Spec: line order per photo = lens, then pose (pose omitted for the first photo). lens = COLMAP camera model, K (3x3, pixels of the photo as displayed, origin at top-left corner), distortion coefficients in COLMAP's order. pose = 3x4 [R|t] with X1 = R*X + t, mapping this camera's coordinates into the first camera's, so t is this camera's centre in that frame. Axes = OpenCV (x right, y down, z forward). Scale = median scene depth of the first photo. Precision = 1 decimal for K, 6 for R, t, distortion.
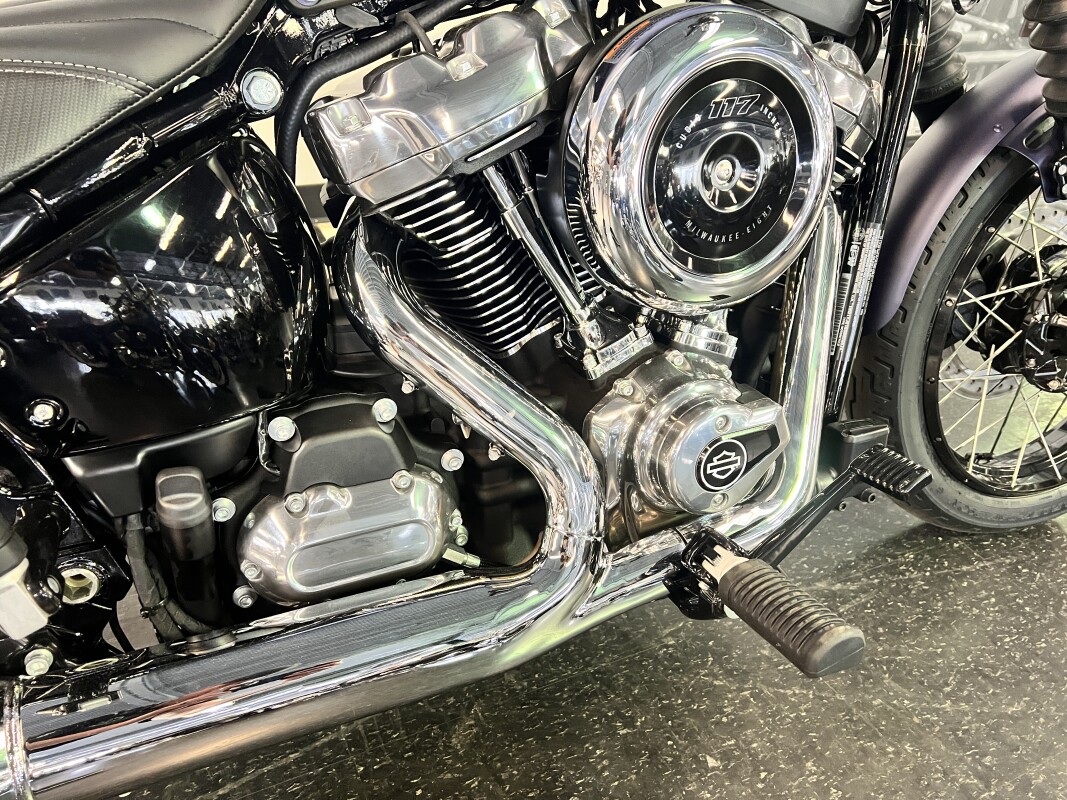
lens RADIAL K [[807.9, 0, 533.7], [0, 807.9, 410.1], [0, 0, 1]] dist [0.024282, -0.010275]
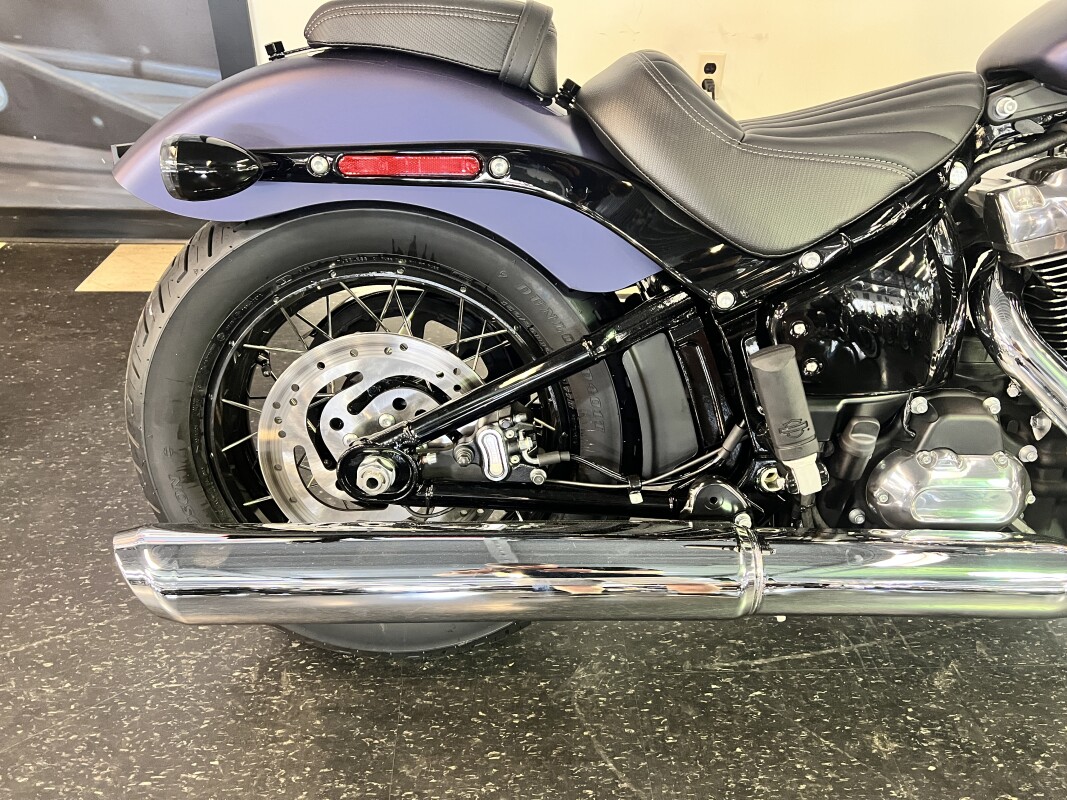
lens RADIAL K [[804.9, 0, 533.5], [0, 804.9, 400.0], [0, 0, 1]] dist [0.038460, -0.042270]
pose [[0.919247, 0.171817, -0.354208, -0.307506], [-0.183518, 0.983016, 0.000568, 0.098197], [0.348290, 0.064482, 0.935166, -0.413917]]
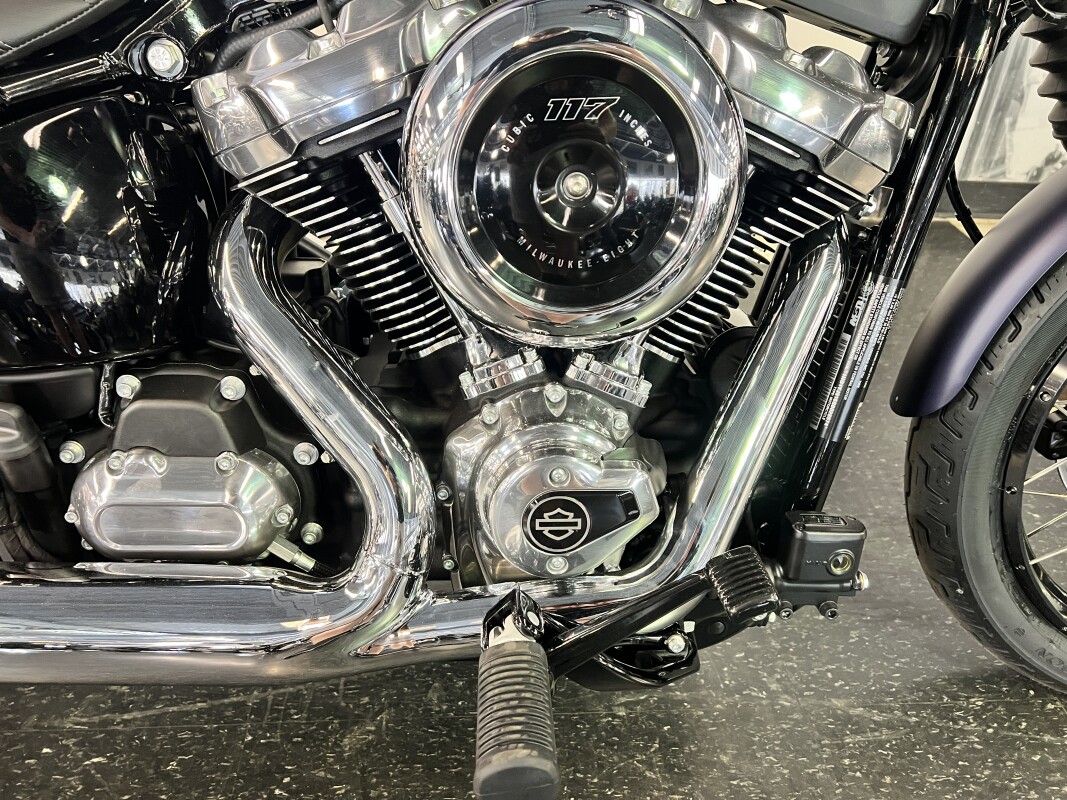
lens RADIAL K [[804.9, 0, 533.5], [0, 804.9, 400.0], [0, 0, 1]] dist [0.038460, -0.042270]
pose [[0.930443, 0.189303, -0.313752, 0.348366], [-0.194007, 0.980862, 0.016470, -0.054291], [0.310865, 0.045546, 0.949362, 0.133544]]
